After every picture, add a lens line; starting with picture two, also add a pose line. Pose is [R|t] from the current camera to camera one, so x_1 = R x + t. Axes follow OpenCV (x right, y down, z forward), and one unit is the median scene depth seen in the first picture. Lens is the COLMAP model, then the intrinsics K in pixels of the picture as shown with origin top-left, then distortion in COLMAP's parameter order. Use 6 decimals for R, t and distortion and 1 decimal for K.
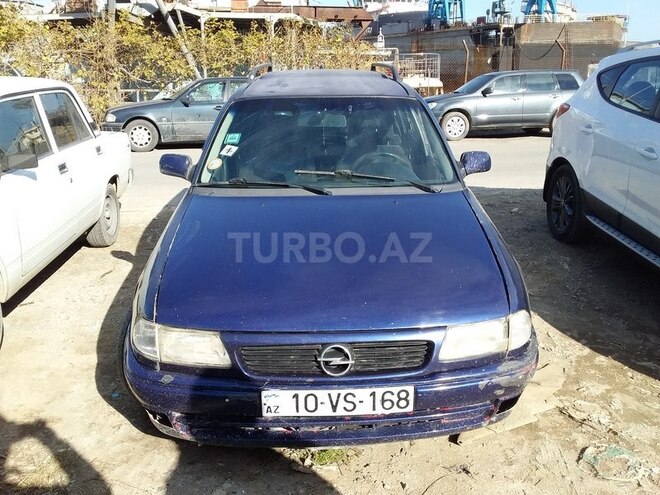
lens RADIAL K [[604.7, 0, 330.6], [0, 604.7, 247.2], [0, 0, 1]] dist [0.001040, 0.000000]
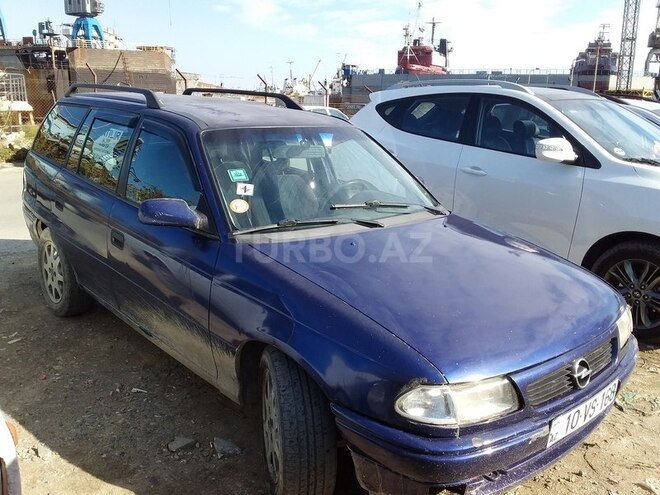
lens RADIAL K [[604.7, 0, 330.0], [0, 604.7, 247.8], [0, 0, 1]] dist [0.001040, 0.000000]
pose [[0.776916, -0.123562, 0.617360, -0.669944], [0.147272, 0.989016, 0.012614, -0.077130], [-0.612138, 0.081120, 0.786579, 0.284695]]
